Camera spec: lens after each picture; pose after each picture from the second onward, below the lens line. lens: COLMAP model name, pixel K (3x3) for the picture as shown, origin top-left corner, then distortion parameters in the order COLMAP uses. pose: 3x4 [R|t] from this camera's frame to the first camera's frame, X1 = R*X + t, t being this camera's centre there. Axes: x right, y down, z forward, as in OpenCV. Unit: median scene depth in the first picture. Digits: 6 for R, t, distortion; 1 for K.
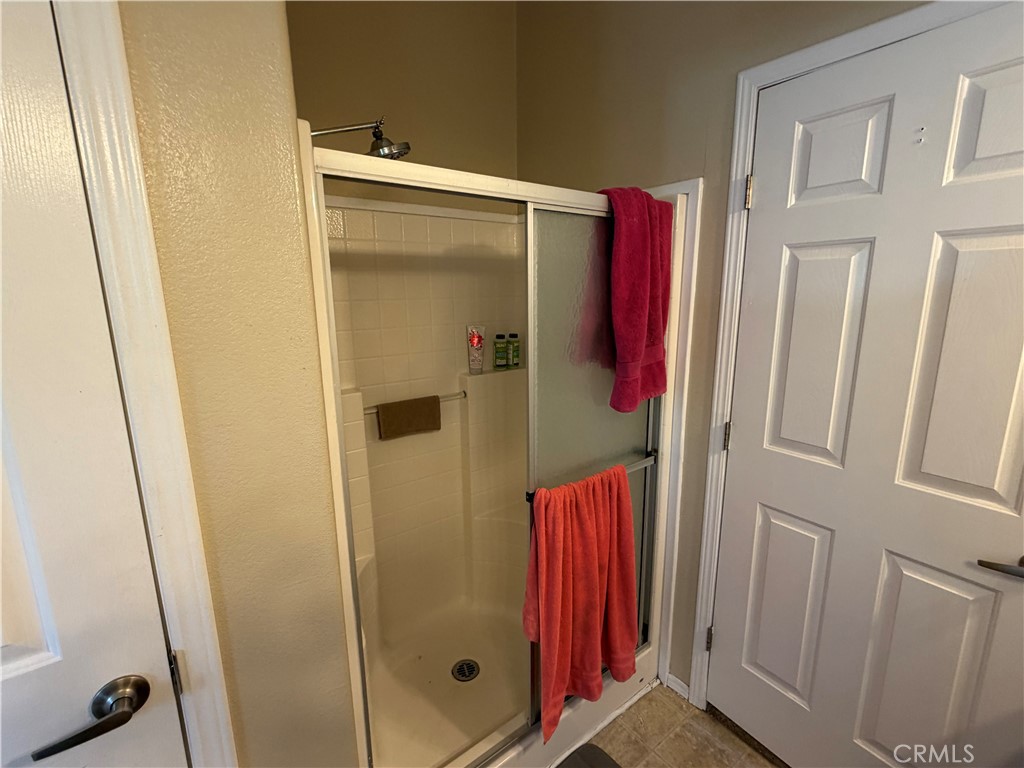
lens RADIAL K [[468.0, 0, 509.7], [0, 468.0, 385.5], [0, 0, 1]] dist [0.000625, -0.000610]
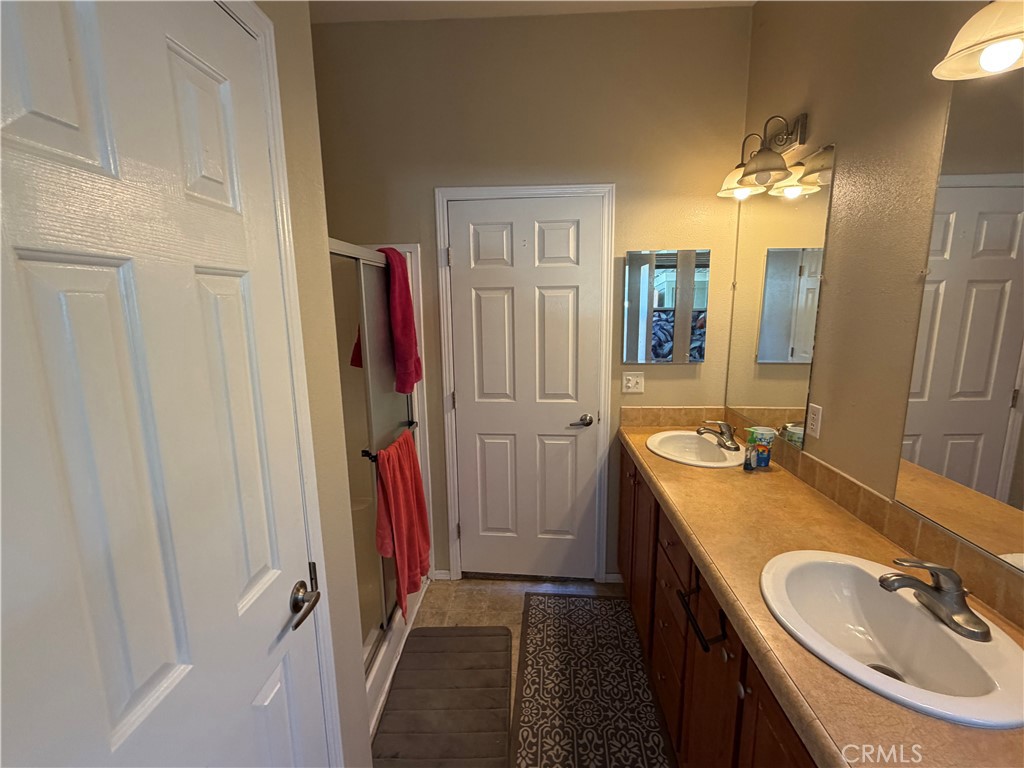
lens RADIAL K [[468.0, 0, 512.6], [0, 468.0, 386.2], [0, 0, 1]] dist [0.000625, -0.000610]
pose [[0.649101, -0.139394, 0.747821, -0.718730], [0.161237, 0.985942, 0.043827, 0.024049], [-0.743418, 0.092128, 0.662452, -0.289877]]
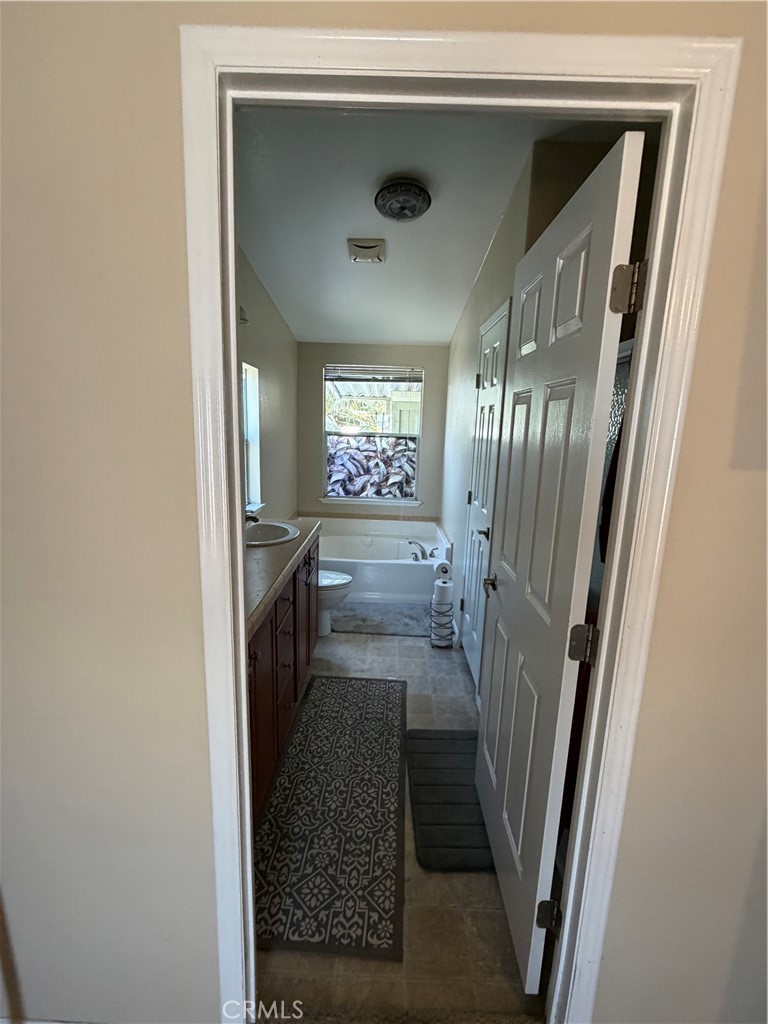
lens RADIAL K [[468.0, 0, 385.5], [0, 468.0, 512.3], [0, 0, 1]] dist [0.000625, -0.000610]
pose [[-0.620925, 0.142925, -0.770730, 1.300985], [-0.182942, 0.929662, 0.319782, -0.274927], [0.762223, 0.339559, -0.551104, 1.221546]]
